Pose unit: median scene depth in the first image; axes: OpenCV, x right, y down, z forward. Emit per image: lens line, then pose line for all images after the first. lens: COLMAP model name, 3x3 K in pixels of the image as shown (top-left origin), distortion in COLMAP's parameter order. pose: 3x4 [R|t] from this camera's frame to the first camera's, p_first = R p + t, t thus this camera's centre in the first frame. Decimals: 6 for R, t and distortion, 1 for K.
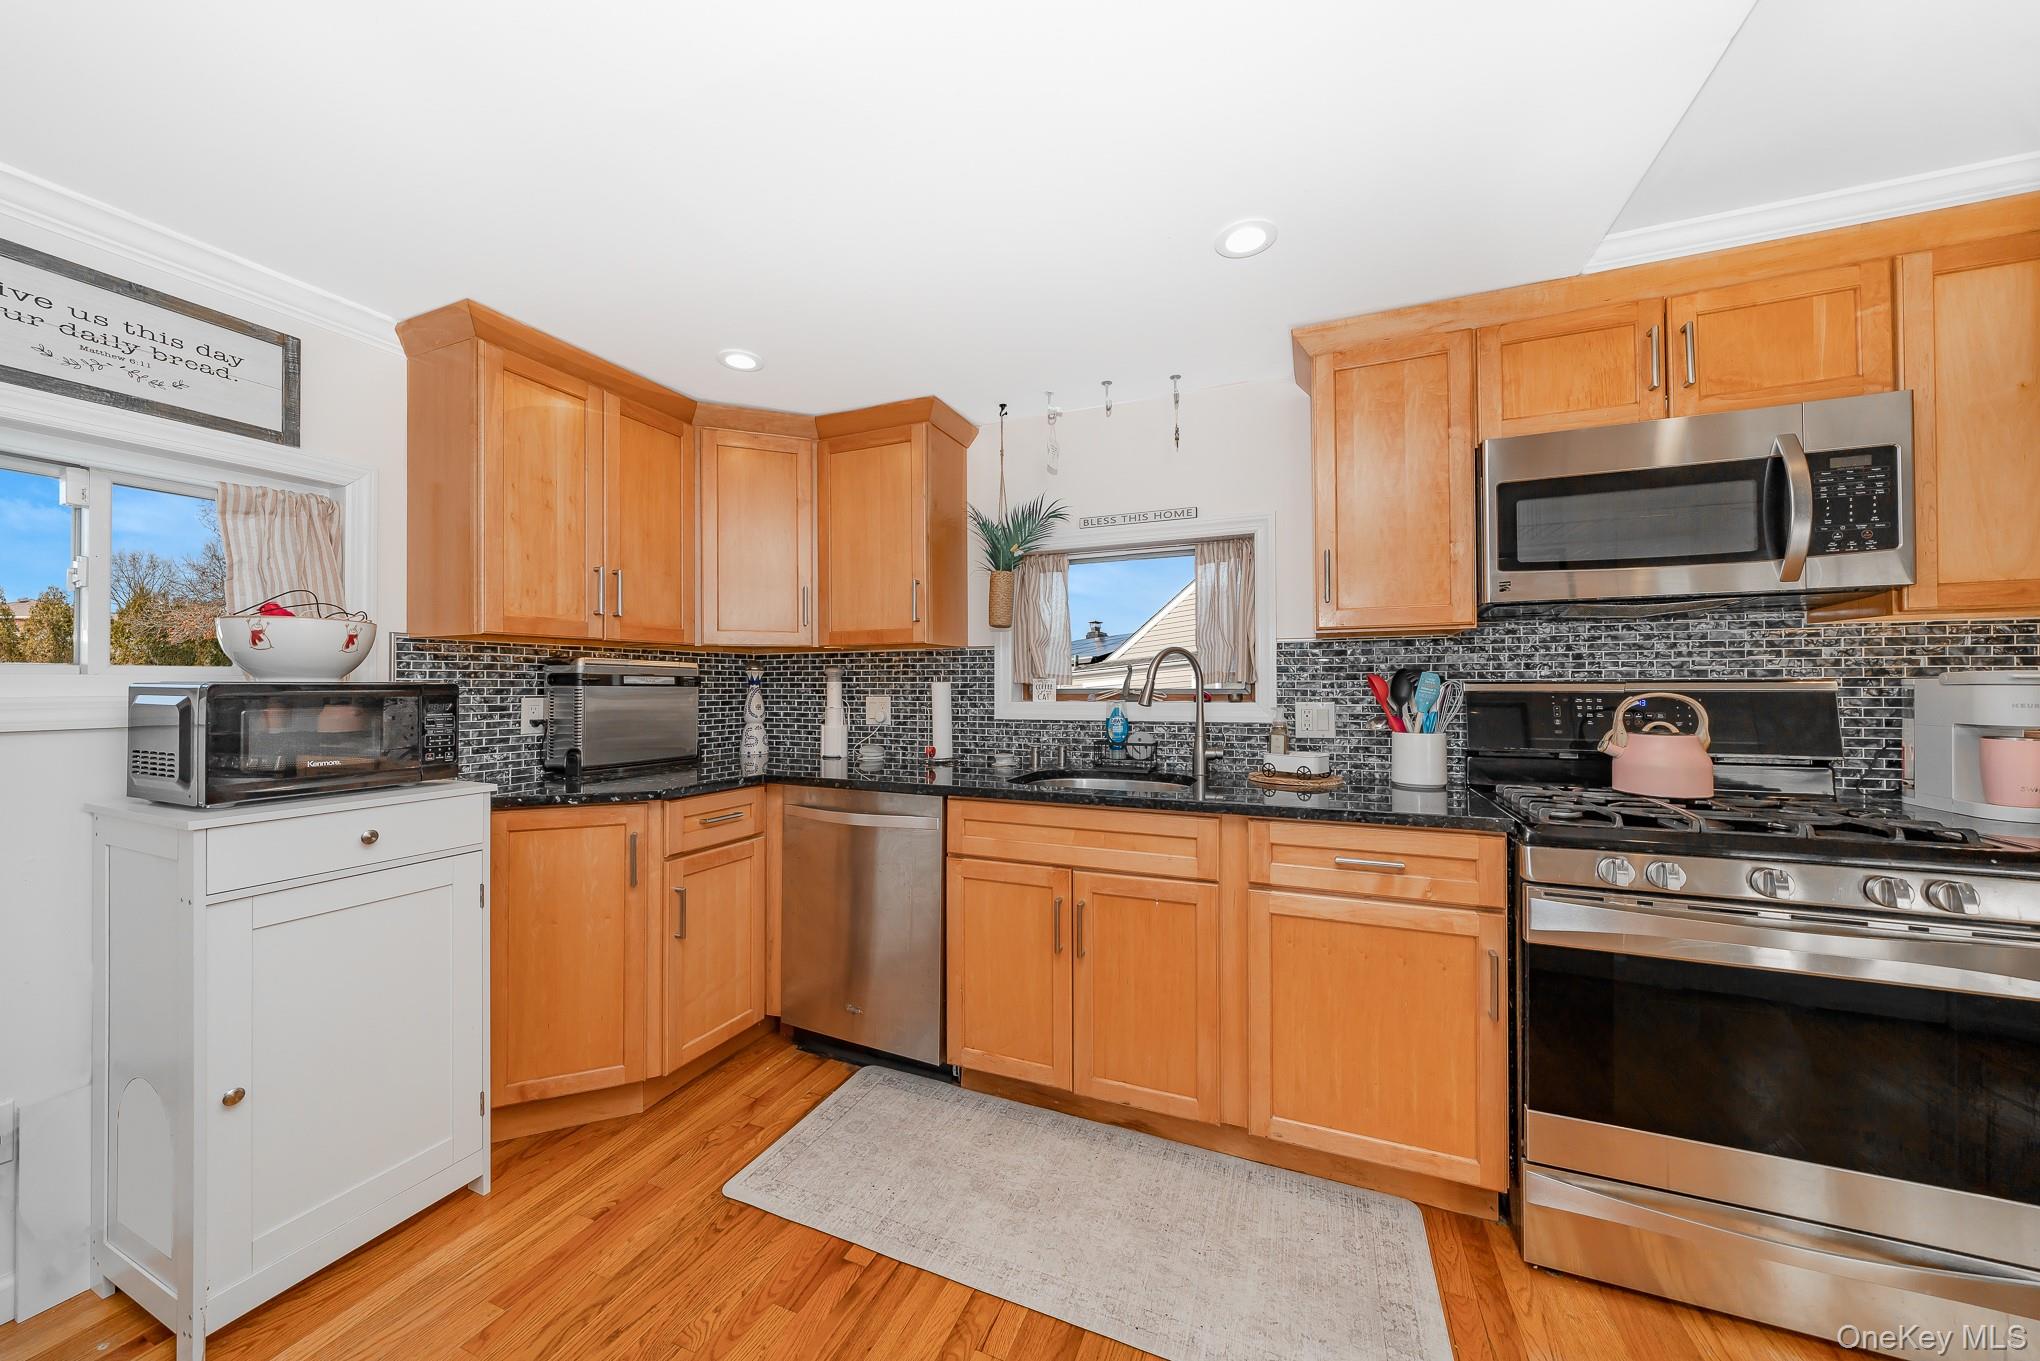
lens RADIAL K [[733.6, 0, 929.6], [0, 733.6, 678.8], [0, 0, 1]] dist [-0.003683, -0.000420]
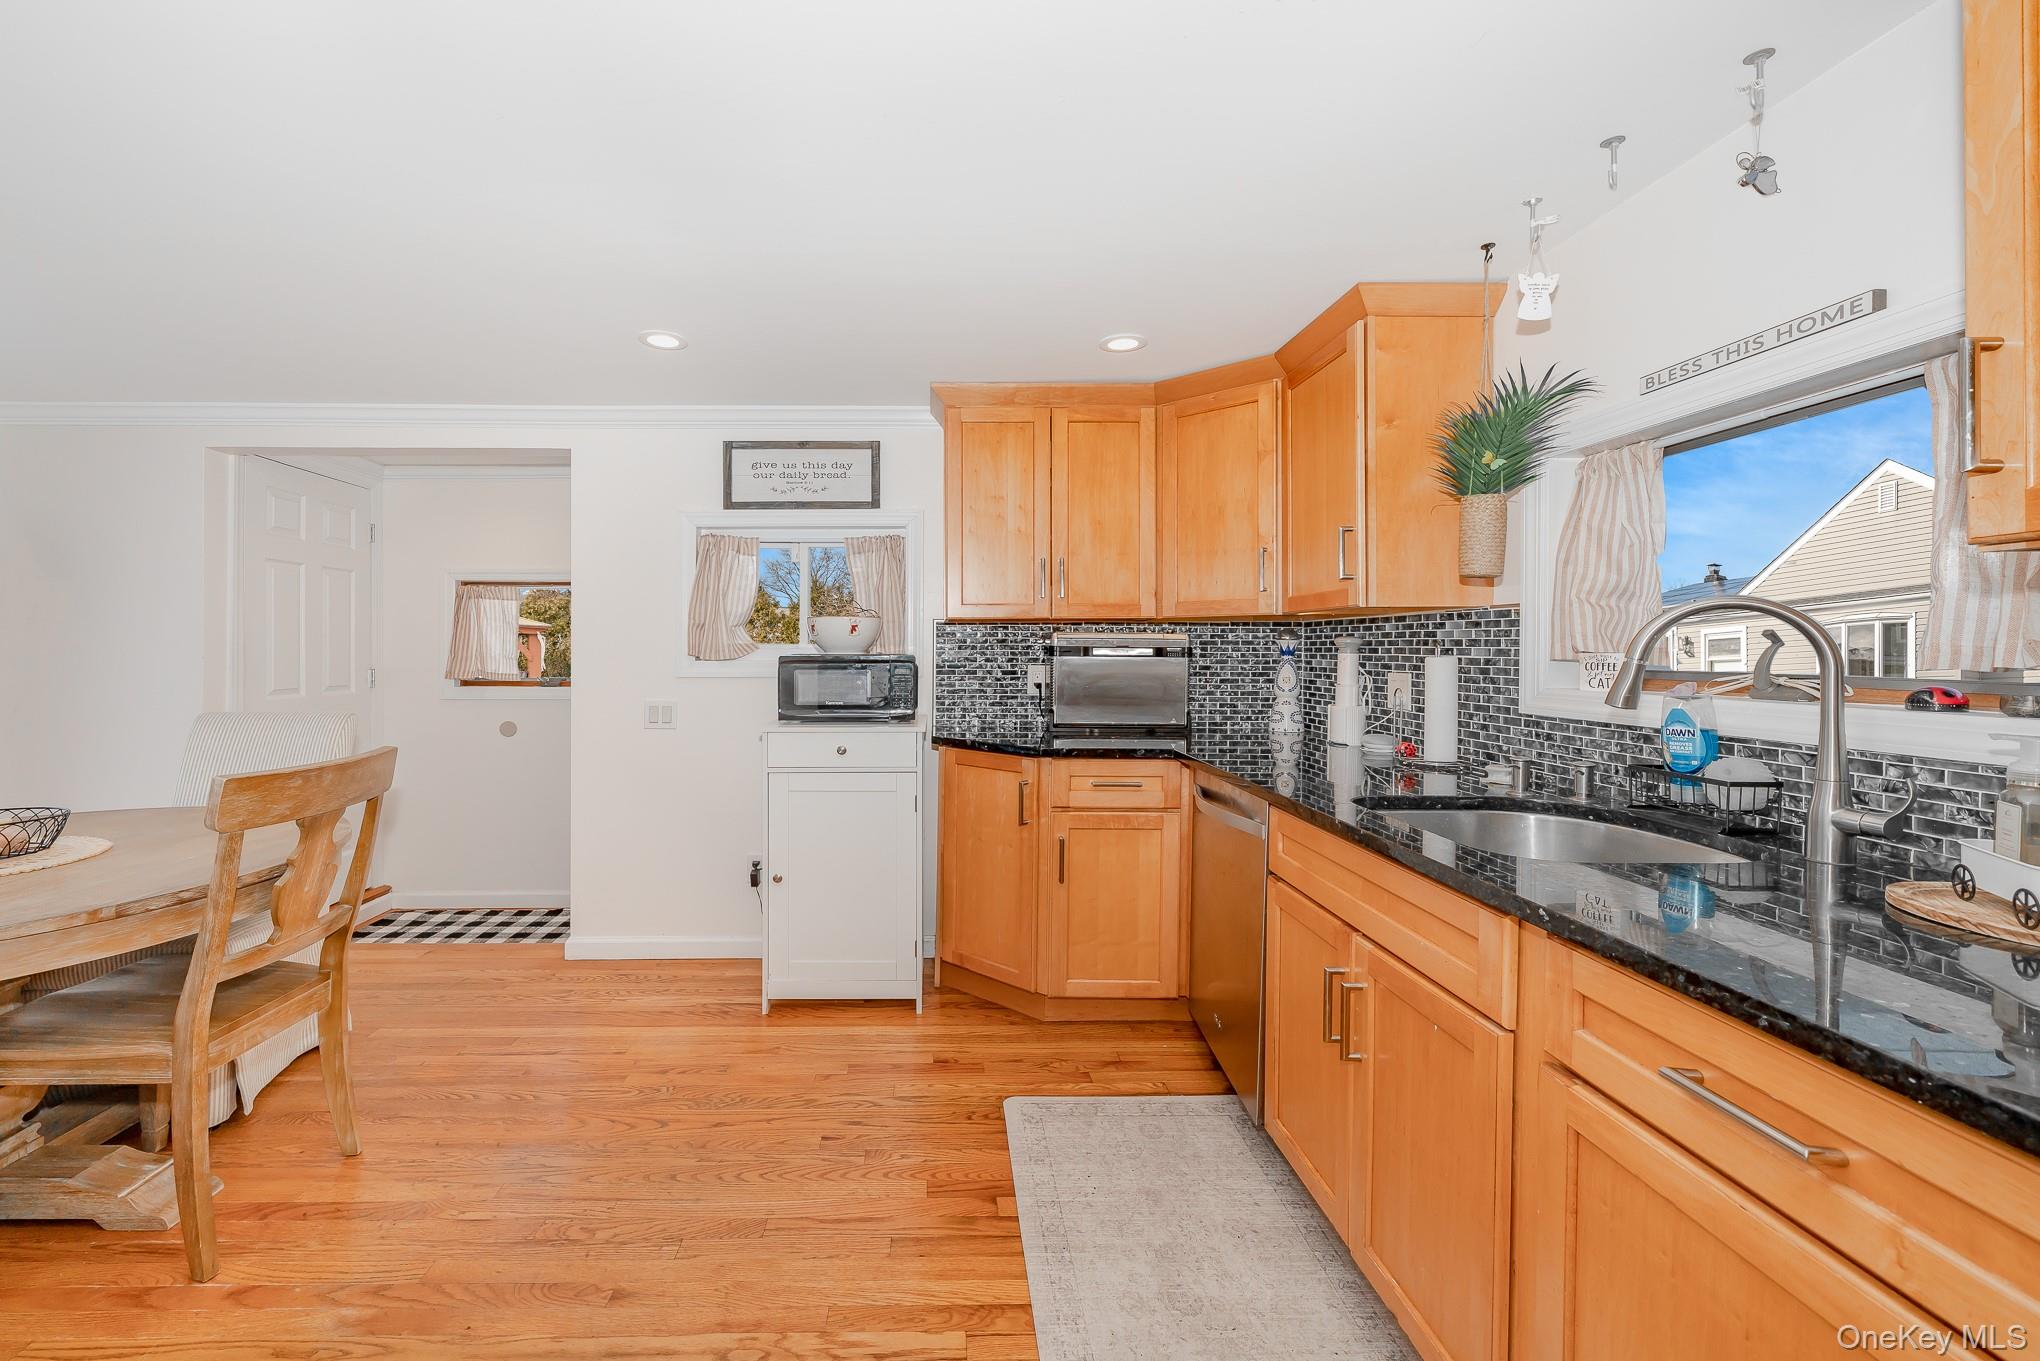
lens RADIAL K [[732.6, 0, 944.0], [0, 732.6, 646.2], [0, 0, 1]] dist [-0.001815, -0.000550]
pose [[0.483276, 0.001639, -0.875466, 0.578601], [0.004943, 0.999977, 0.004601, -0.015856], [0.875454, -0.006552, 0.483257, 0.310155]]
